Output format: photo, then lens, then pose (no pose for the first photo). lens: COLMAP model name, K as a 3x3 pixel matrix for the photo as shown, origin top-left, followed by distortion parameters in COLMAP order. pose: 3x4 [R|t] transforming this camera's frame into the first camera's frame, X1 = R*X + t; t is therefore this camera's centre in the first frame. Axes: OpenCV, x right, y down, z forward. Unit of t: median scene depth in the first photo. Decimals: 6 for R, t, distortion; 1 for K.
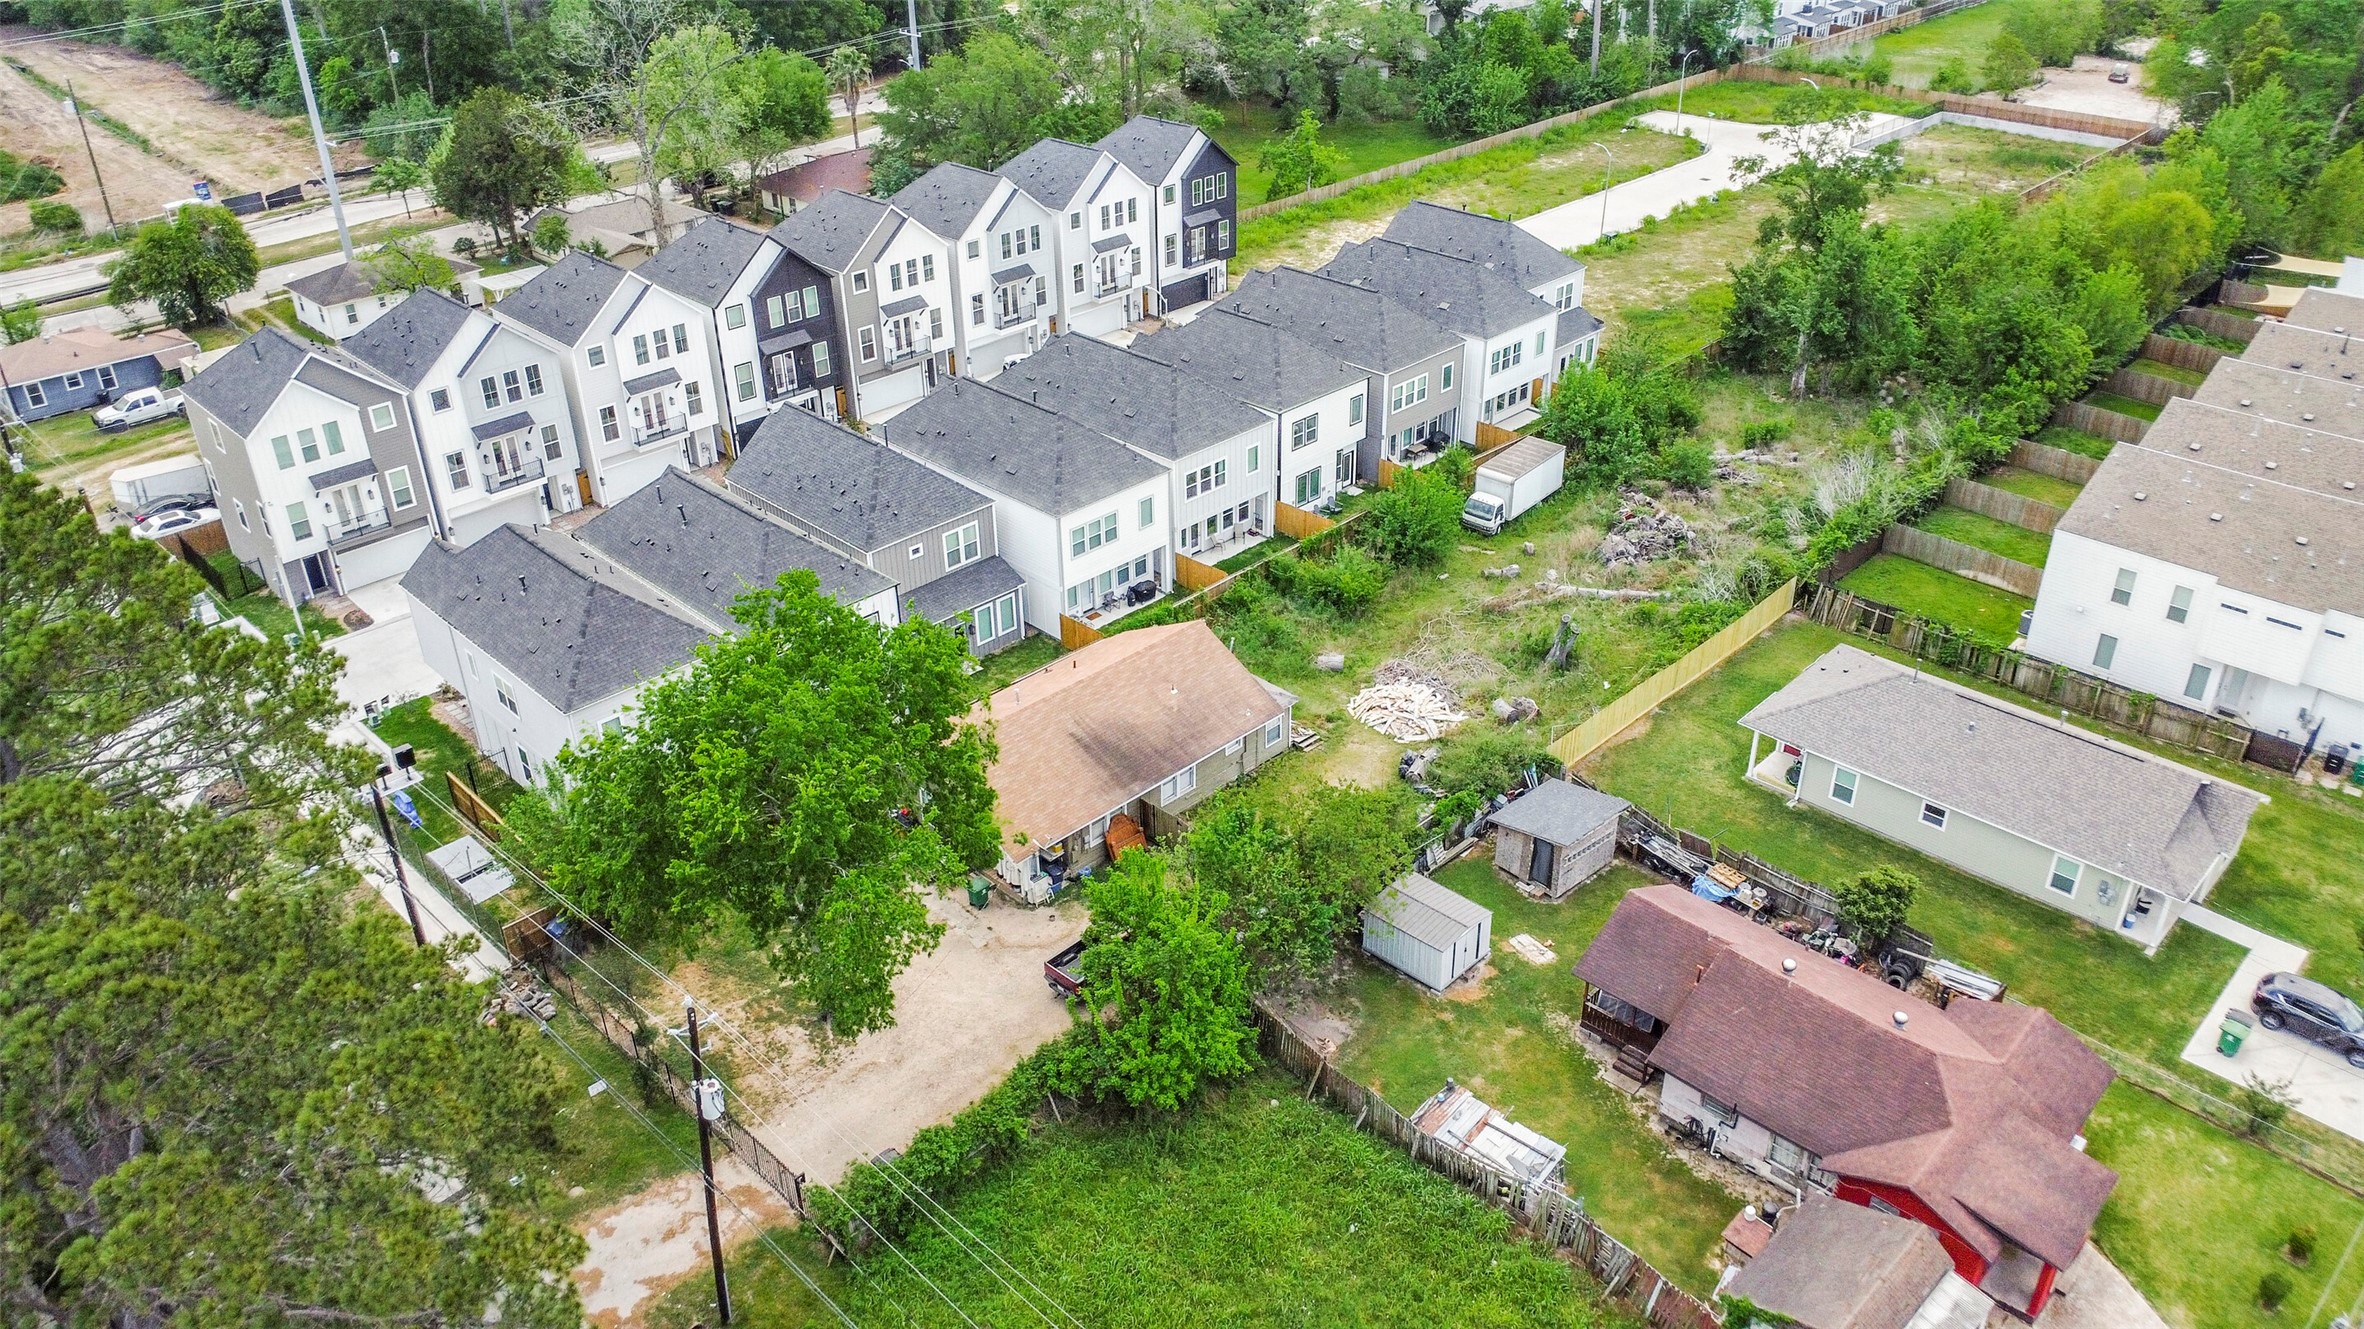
lens RADIAL K [[1701.2, 0, 1168.7], [0, 1701.2, 655.8], [0, 0, 1]] dist [-0.023224, 0.001271]
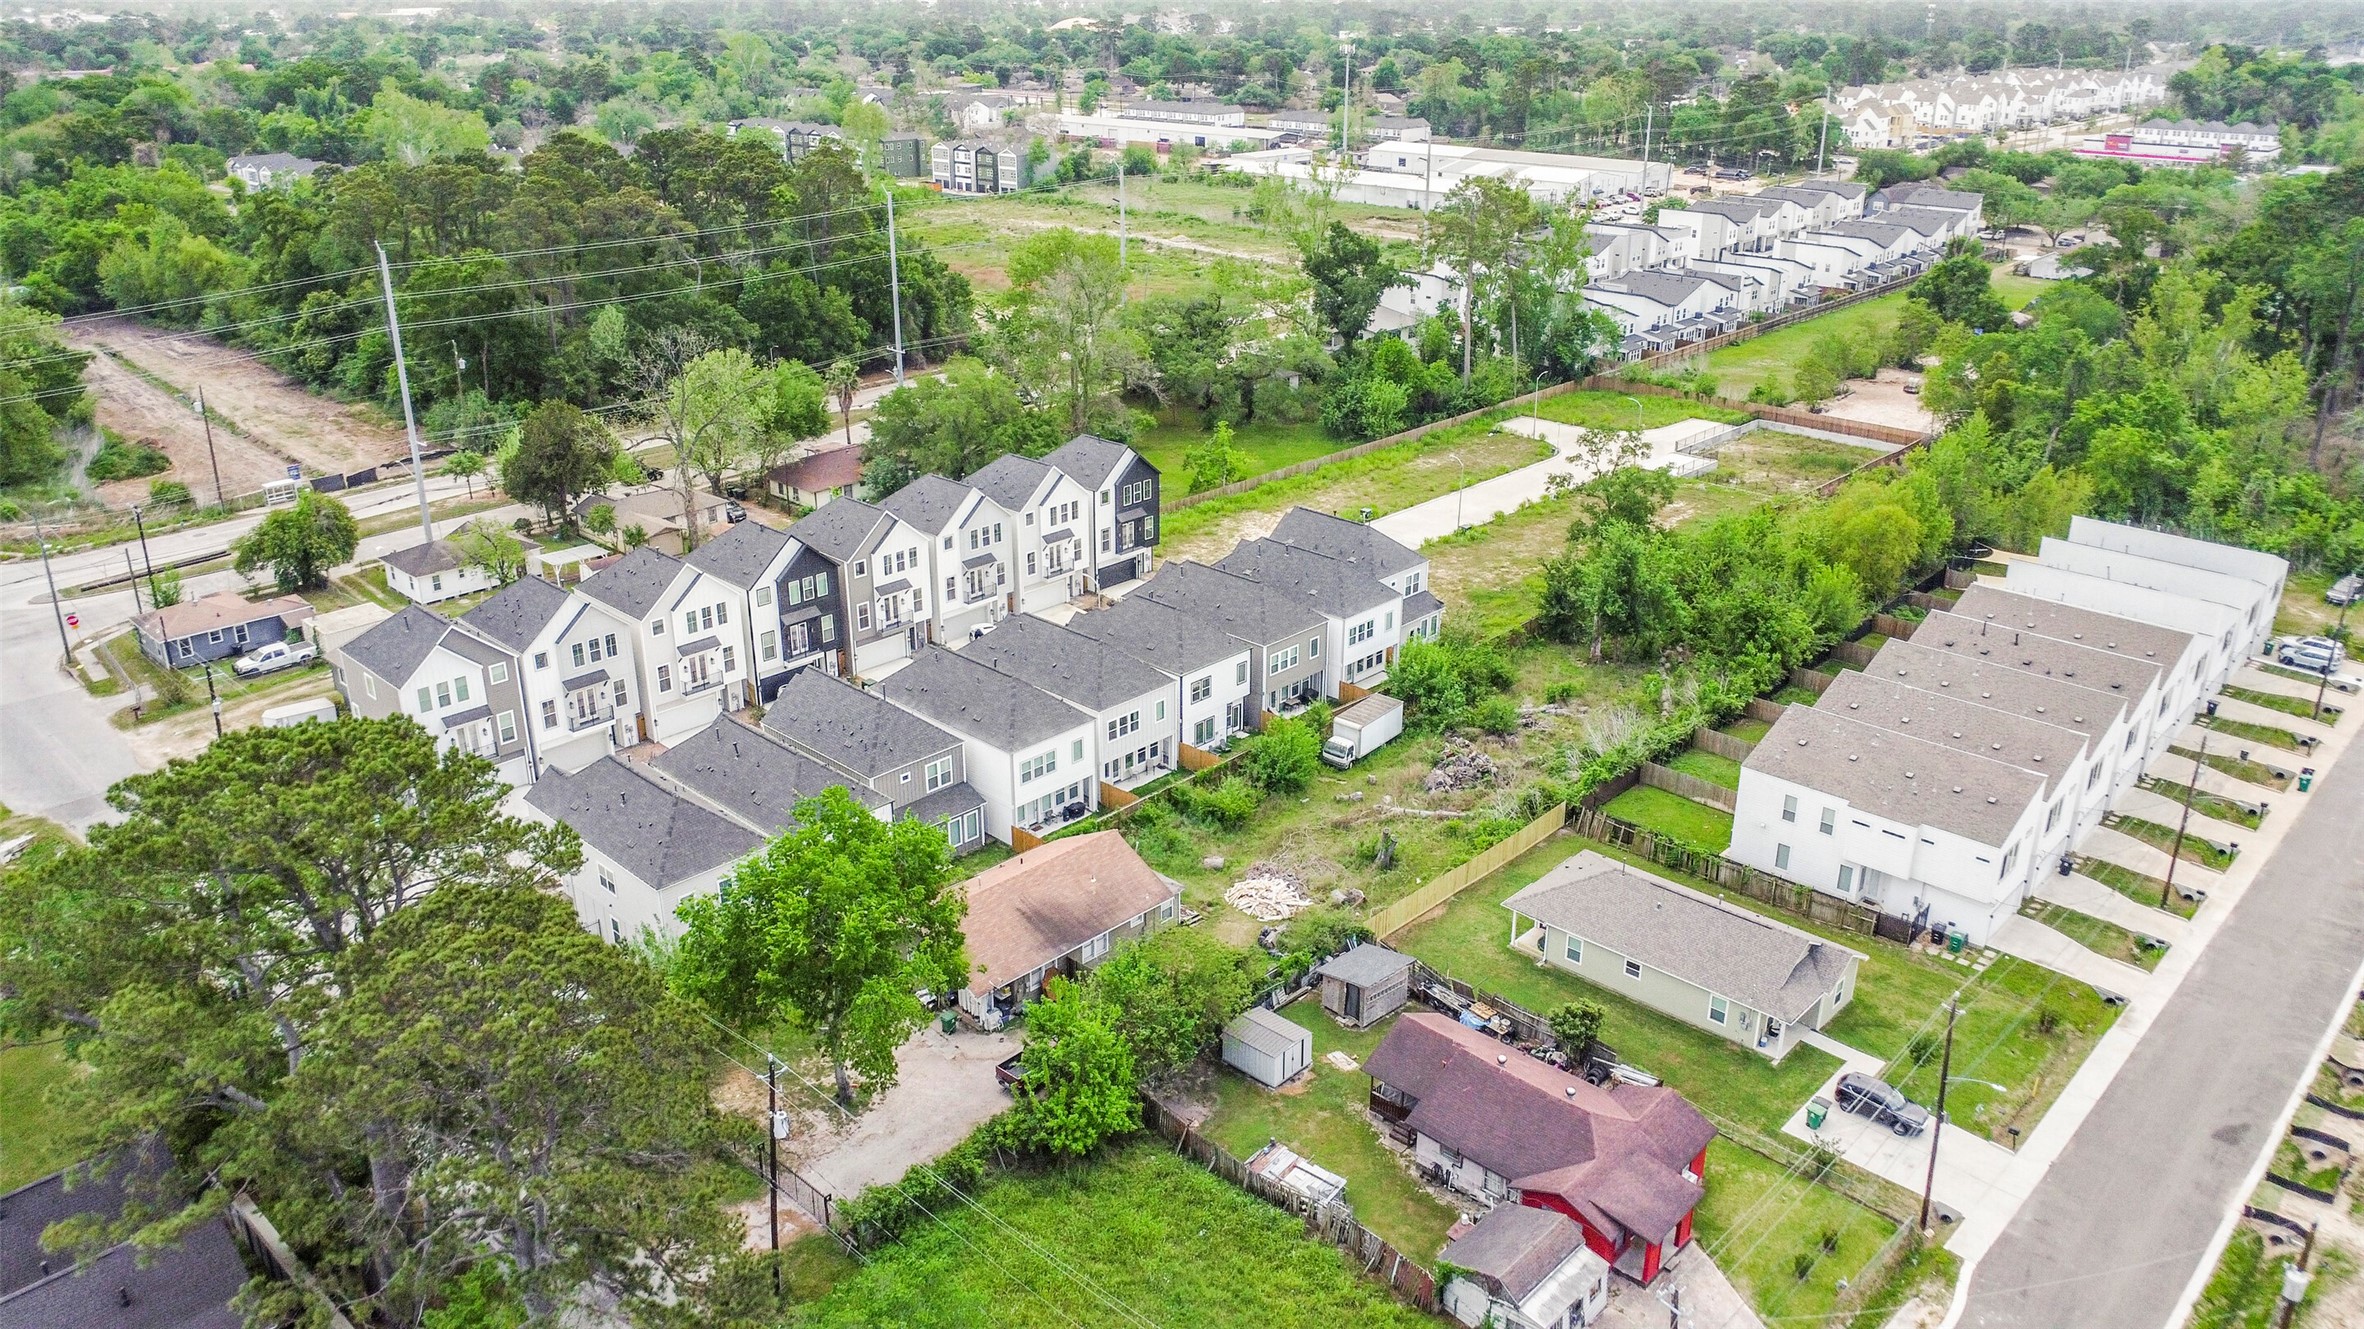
lens RADIAL K [[1701.2, 0, 1168.7], [0, 1701.2, 655.8], [0, 0, 1]] dist [-0.023224, 0.001271]
pose [[0.999639, 0.008183, 0.025596, 0.020922], [-0.004543, 0.990258, -0.139172, 0.024590], [-0.026485, 0.139006, 0.989937, -0.296512]]
